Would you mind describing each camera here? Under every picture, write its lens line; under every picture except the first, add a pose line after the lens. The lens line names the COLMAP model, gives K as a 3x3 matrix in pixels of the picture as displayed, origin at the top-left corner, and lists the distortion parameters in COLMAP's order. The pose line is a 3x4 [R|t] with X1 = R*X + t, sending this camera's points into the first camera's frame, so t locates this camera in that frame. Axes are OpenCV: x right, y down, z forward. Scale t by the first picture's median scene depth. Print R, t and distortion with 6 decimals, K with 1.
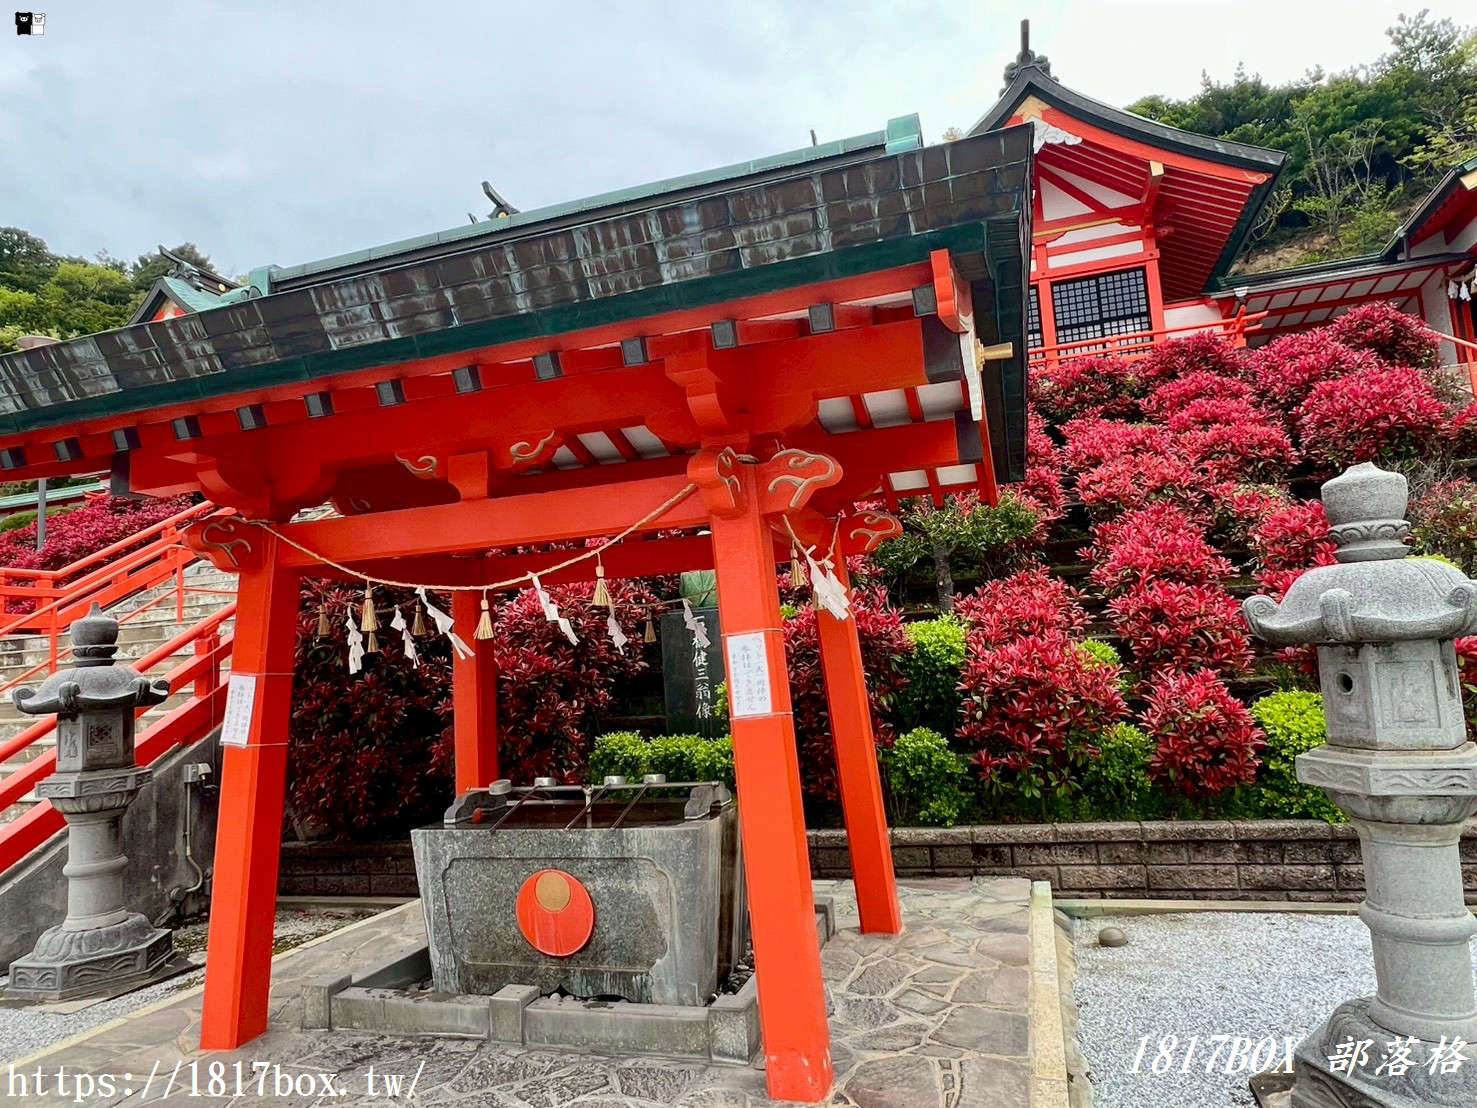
lens RADIAL K [[853.8, 0, 713.6], [0, 853.8, 563.7], [0, 0, 1]] dist [0.000085, 0.000890]
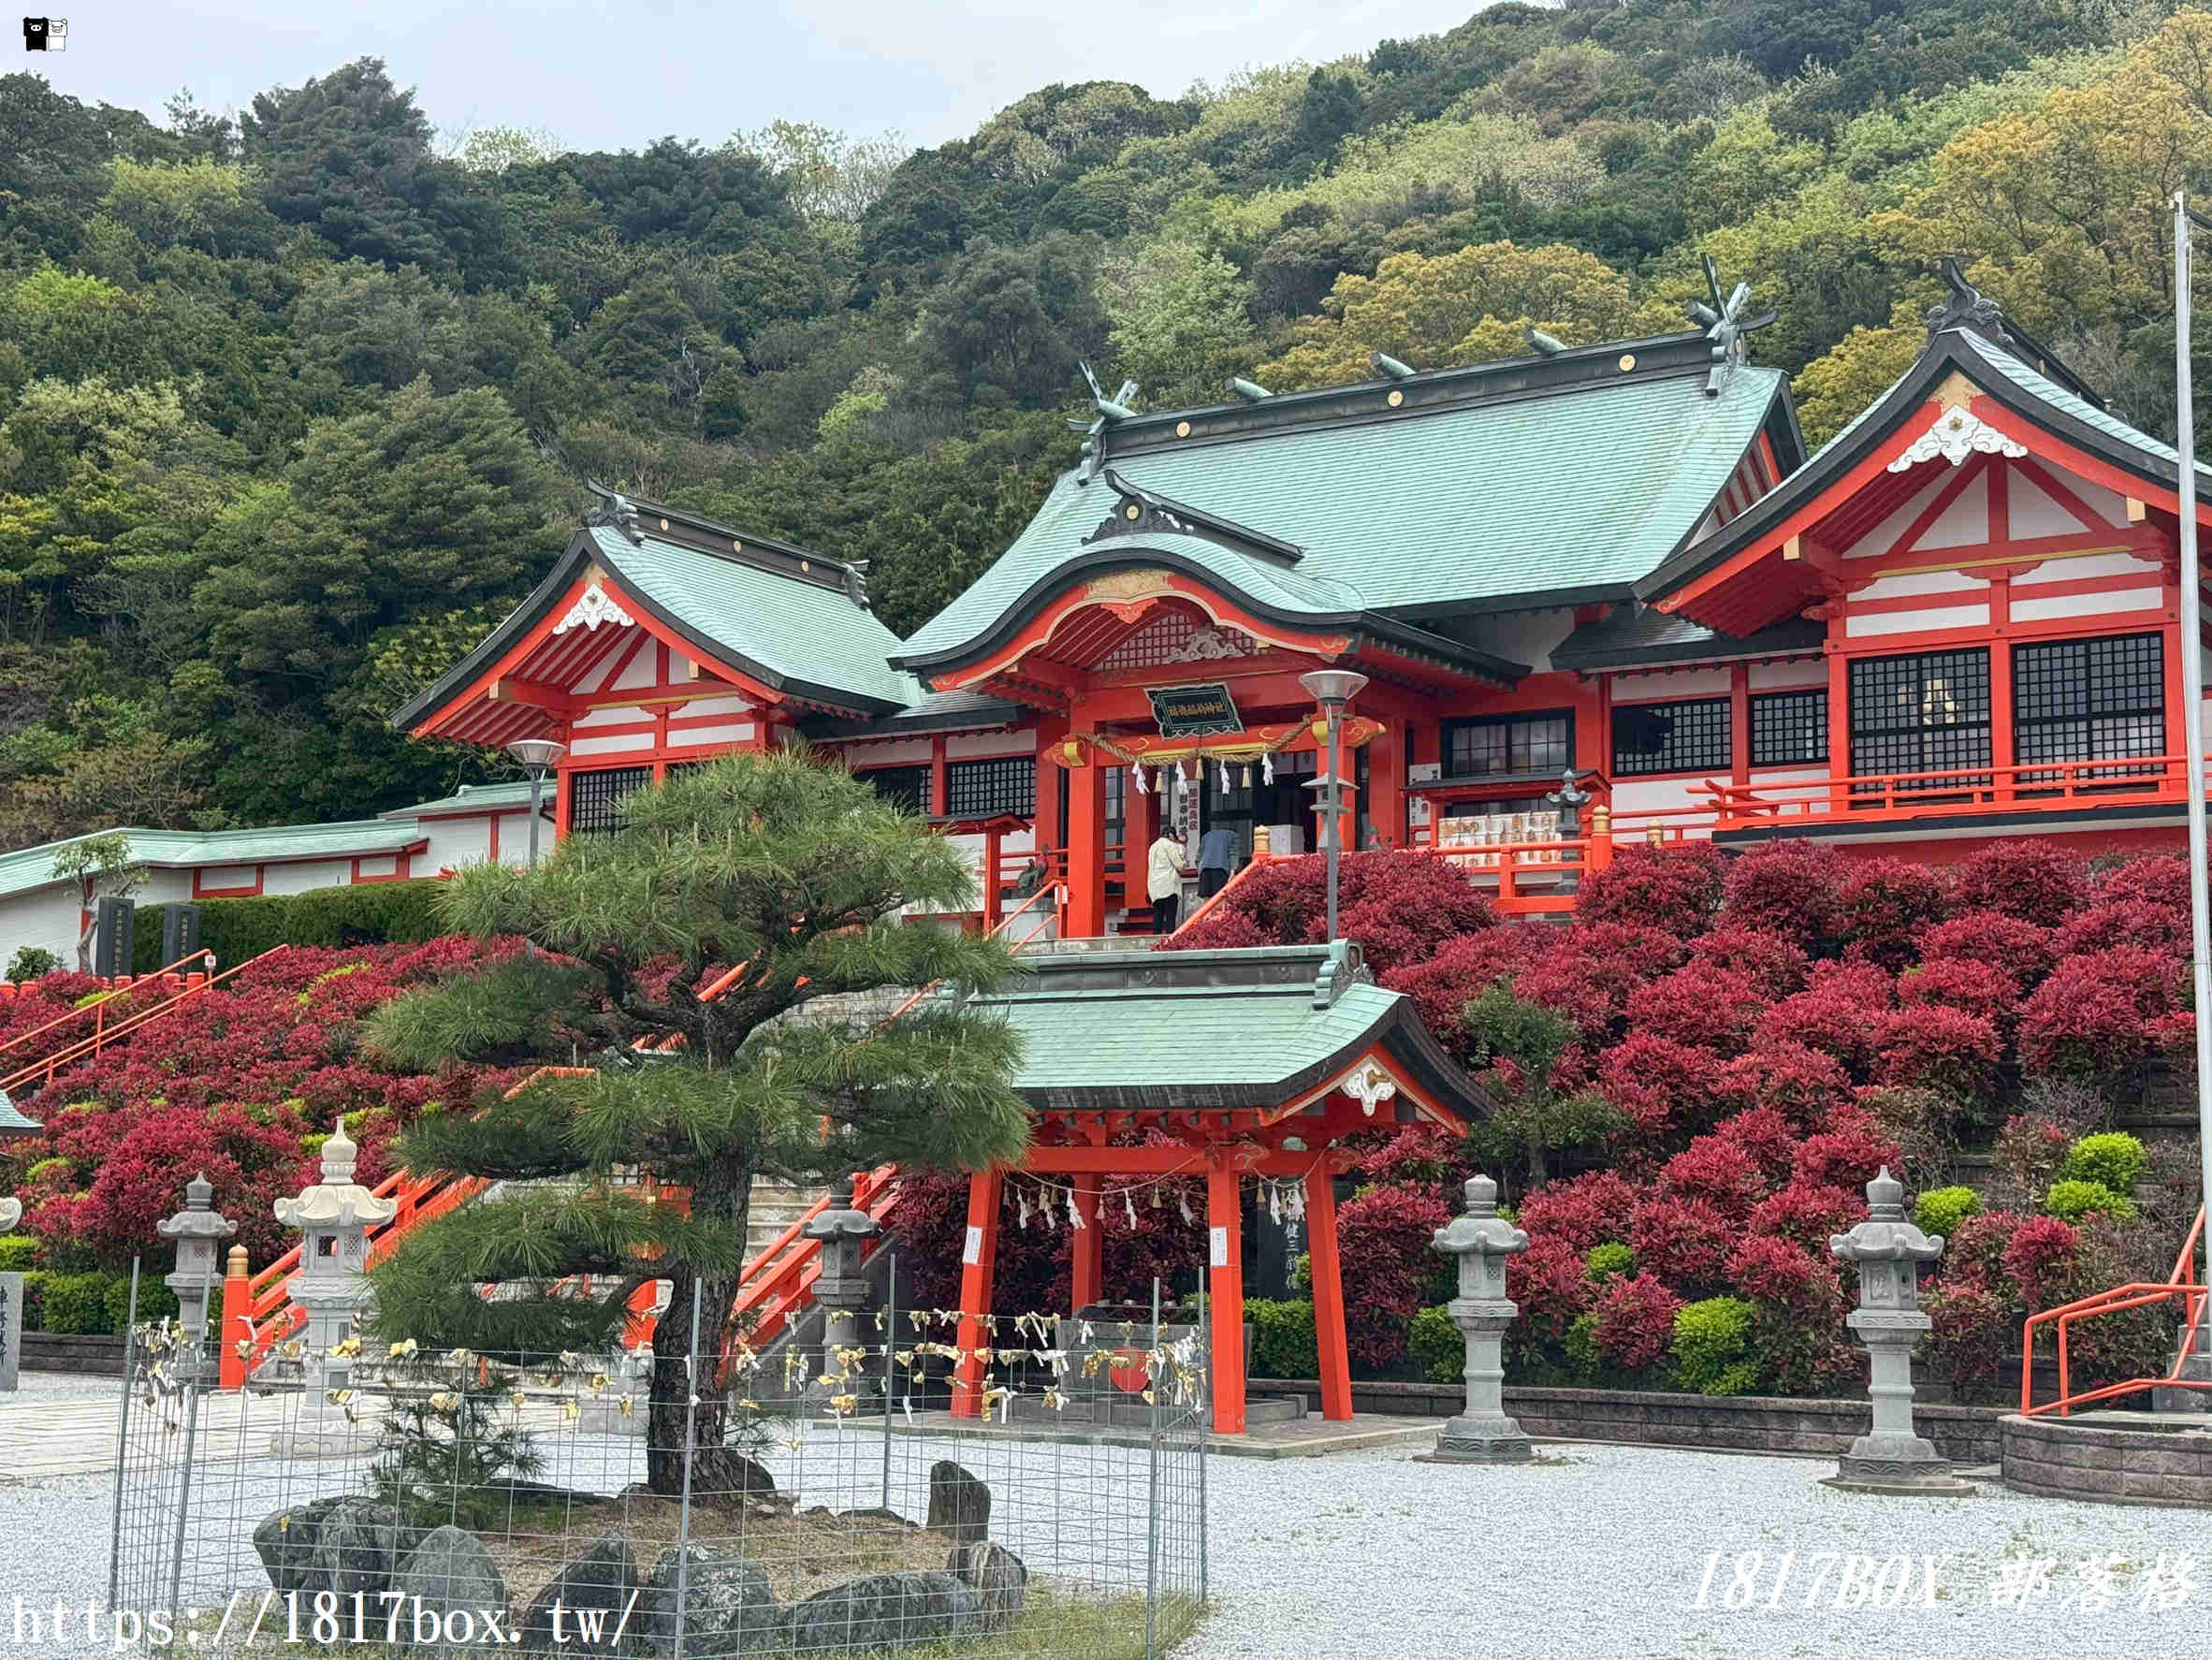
lens RADIAL K [[3099.8, 0, 1106.0], [0, 3099.8, 830.0], [0, 0, 1]] dist [0.131558, -0.018551]
pose [[0.969410, 0.042547, -0.241732, 0.319999], [-0.041927, 0.999091, 0.007709, -0.191625], [0.241841, 0.002662, 0.970312, -1.318949]]
